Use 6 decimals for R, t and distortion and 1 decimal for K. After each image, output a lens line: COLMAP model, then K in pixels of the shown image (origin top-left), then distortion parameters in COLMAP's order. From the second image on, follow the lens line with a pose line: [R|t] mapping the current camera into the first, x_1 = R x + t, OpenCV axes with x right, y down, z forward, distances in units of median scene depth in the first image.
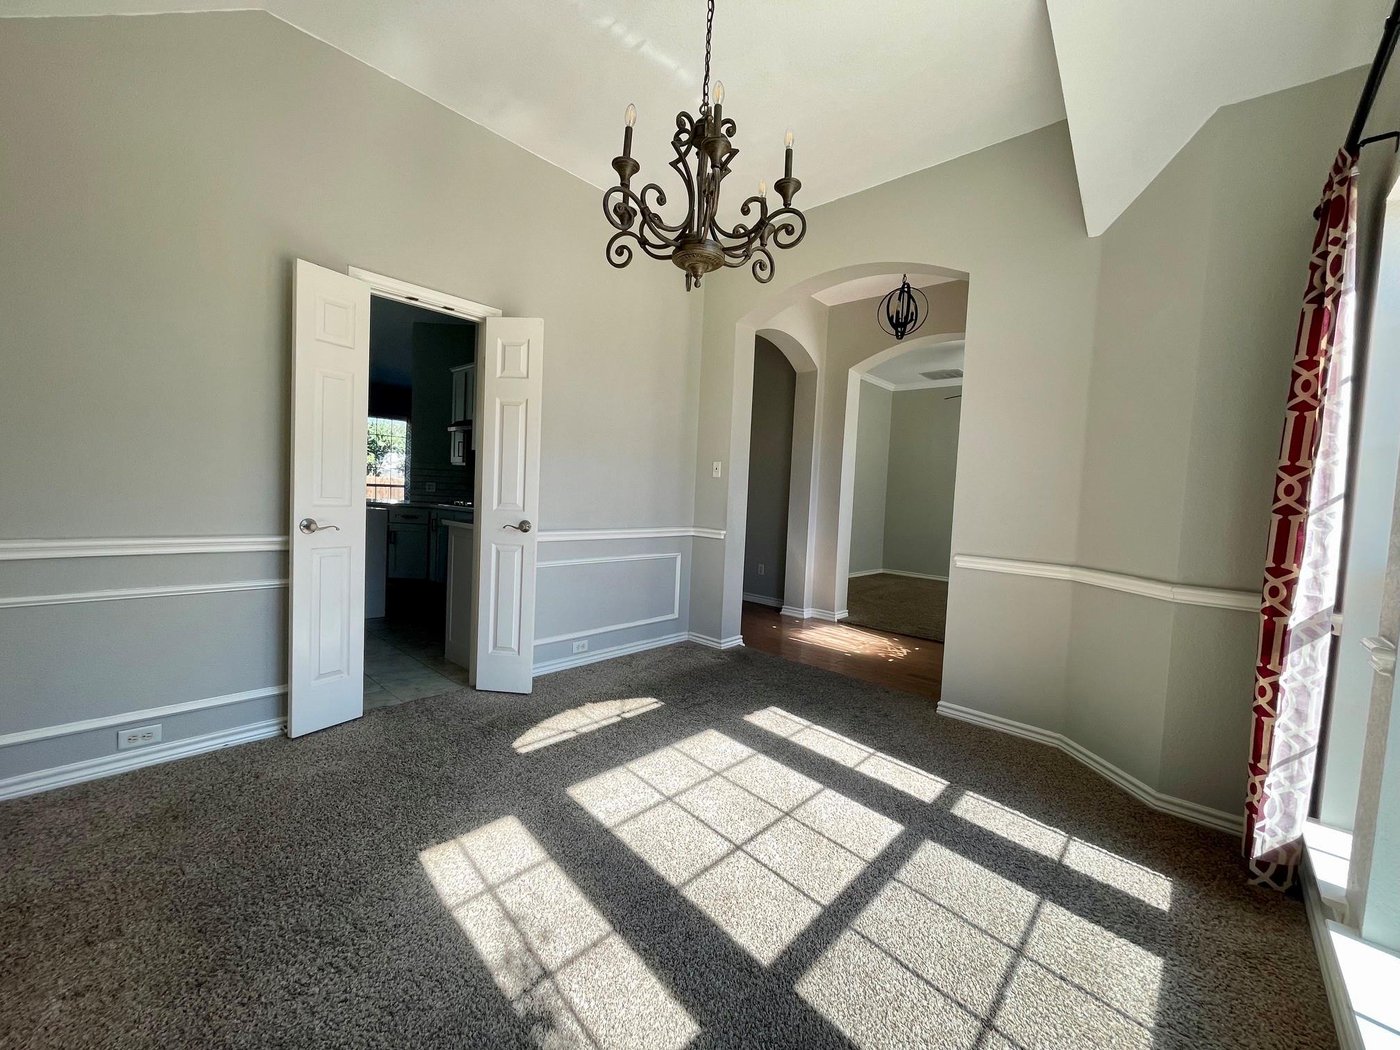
lens RADIAL K [[560.4, 0, 695.1], [0, 560.4, 521.4], [0, 0, 1]] dist [0.001204, 0.000111]
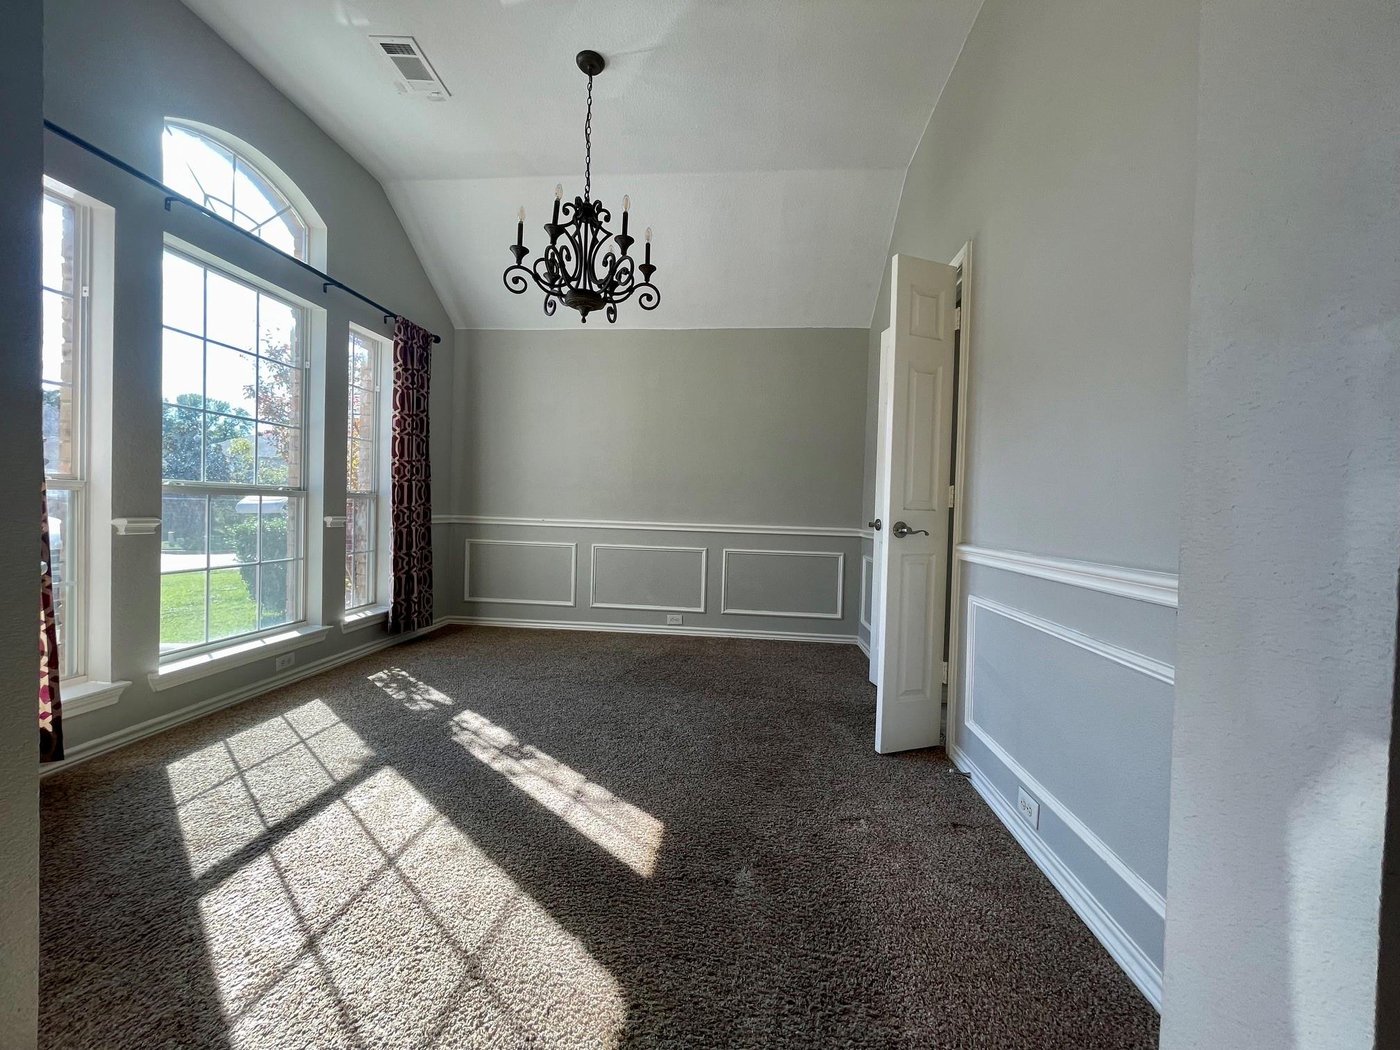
lens RADIAL K [[571.8, 0, 700.0], [0, 571.8, 525.0], [0, 0, 1]] dist [0.001587, 0.000200]
pose [[0.796317, -0.037059, 0.603743, -0.656293], [0.036646, 0.999244, 0.013001, 0.071258], [-0.603768, 0.011771, 0.797073, -0.289905]]
